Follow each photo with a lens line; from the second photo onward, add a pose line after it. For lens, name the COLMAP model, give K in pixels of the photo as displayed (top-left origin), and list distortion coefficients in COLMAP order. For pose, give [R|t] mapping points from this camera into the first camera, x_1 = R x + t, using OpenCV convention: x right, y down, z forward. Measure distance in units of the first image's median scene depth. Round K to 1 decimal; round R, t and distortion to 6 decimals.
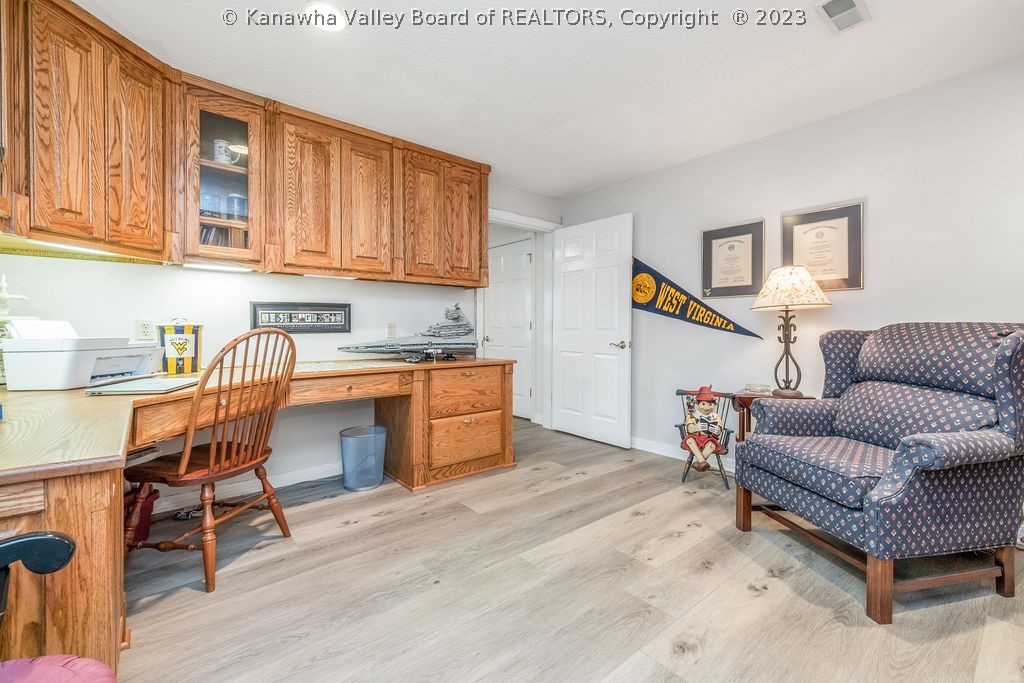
lens RADIAL K [[432.9, 0, 512.0], [0, 432.9, 341.5], [0, 0, 1]] dist [0.014618, -0.000210]
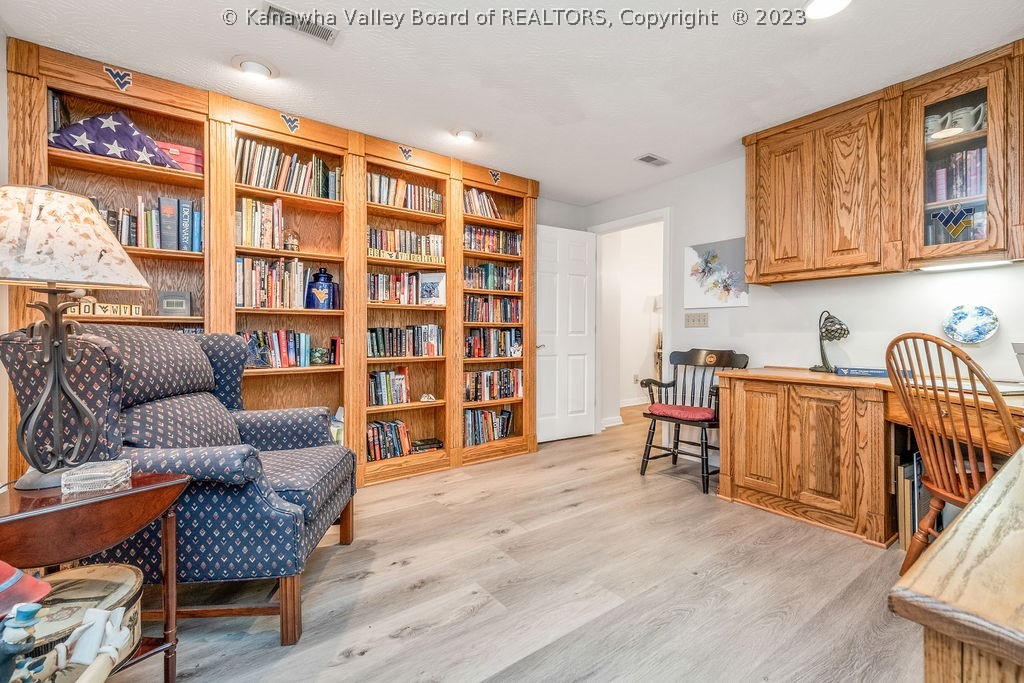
lens RADIAL K [[432.9, 0, 512.0], [0, 432.9, 341.5], [0, 0, 1]] dist [0.014618, -0.000210]
pose [[-0.998045, -0.003287, 0.062410, 0.194497], [-0.000048, 0.998656, 0.051826, -0.059627], [-0.062497, 0.051722, -0.996704, 1.928608]]
